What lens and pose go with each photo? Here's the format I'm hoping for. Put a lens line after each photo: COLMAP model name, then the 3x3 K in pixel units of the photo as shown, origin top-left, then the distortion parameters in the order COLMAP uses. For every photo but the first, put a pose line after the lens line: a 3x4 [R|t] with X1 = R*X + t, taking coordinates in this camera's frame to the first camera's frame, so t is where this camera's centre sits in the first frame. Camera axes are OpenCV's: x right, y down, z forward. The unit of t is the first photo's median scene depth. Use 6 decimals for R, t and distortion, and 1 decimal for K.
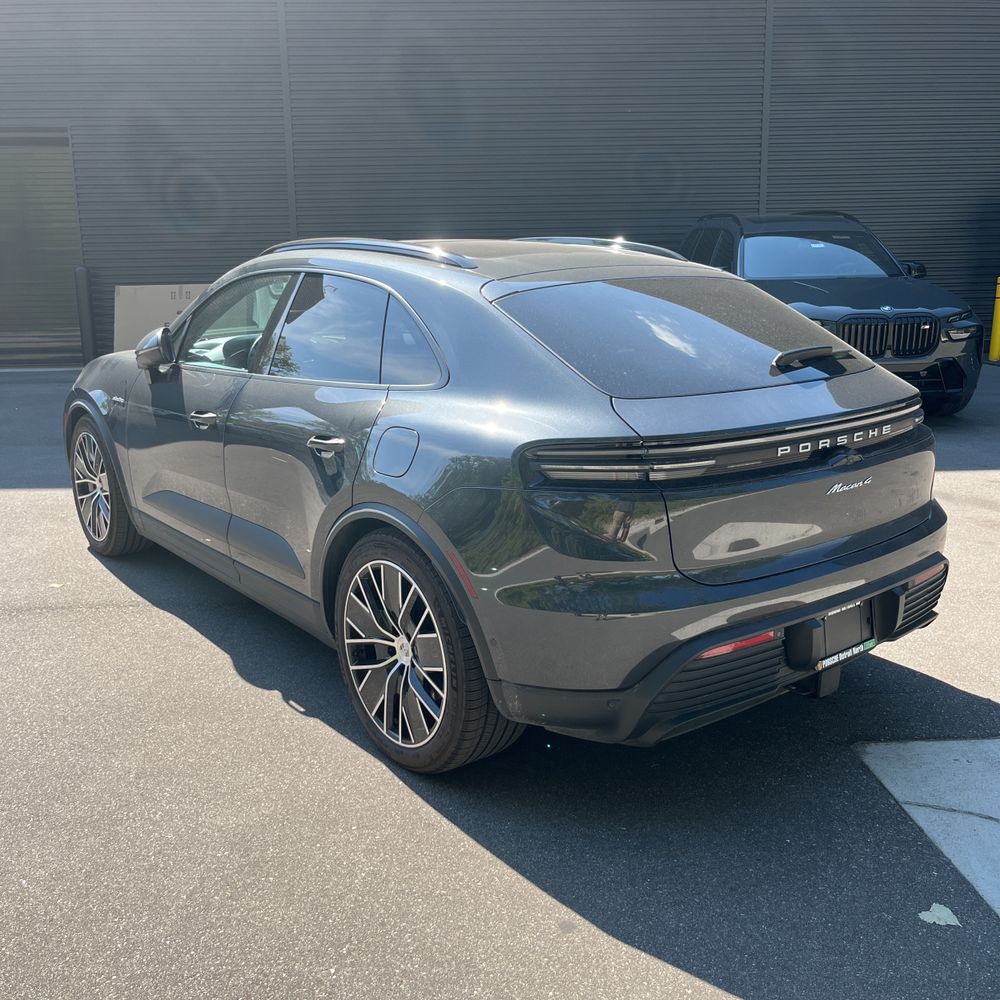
lens RADIAL K [[975.7, 0, 500.0], [0, 975.7, 500.0], [0, 0, 1]] dist [0.034448, -0.020292]
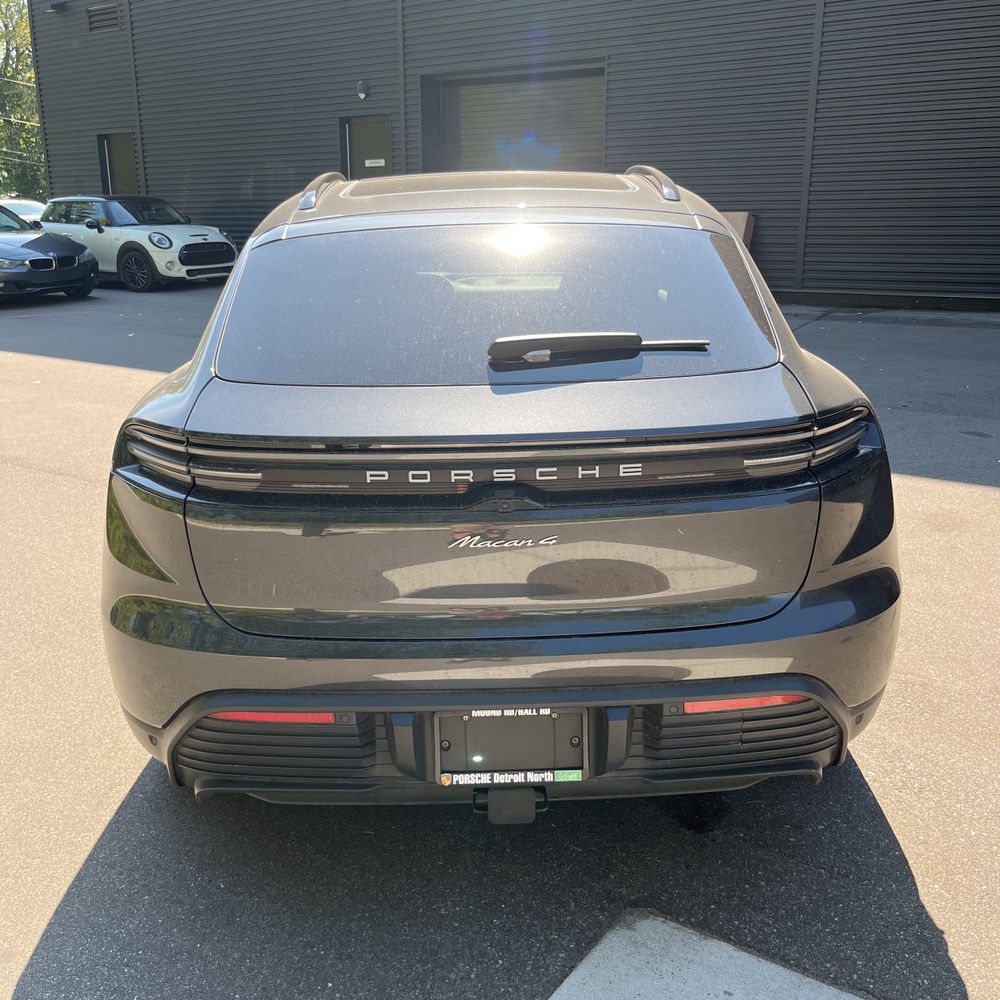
lens RADIAL K [[975.7, 0, 500.0], [0, 975.7, 500.0], [0, 0, 1]] dist [0.034448, -0.020292]
pose [[0.789313, 0.161012, -0.592503, 0.744617], [-0.114026, 0.986656, 0.116221, -0.119606], [0.603310, -0.024174, 0.797140, 0.455430]]
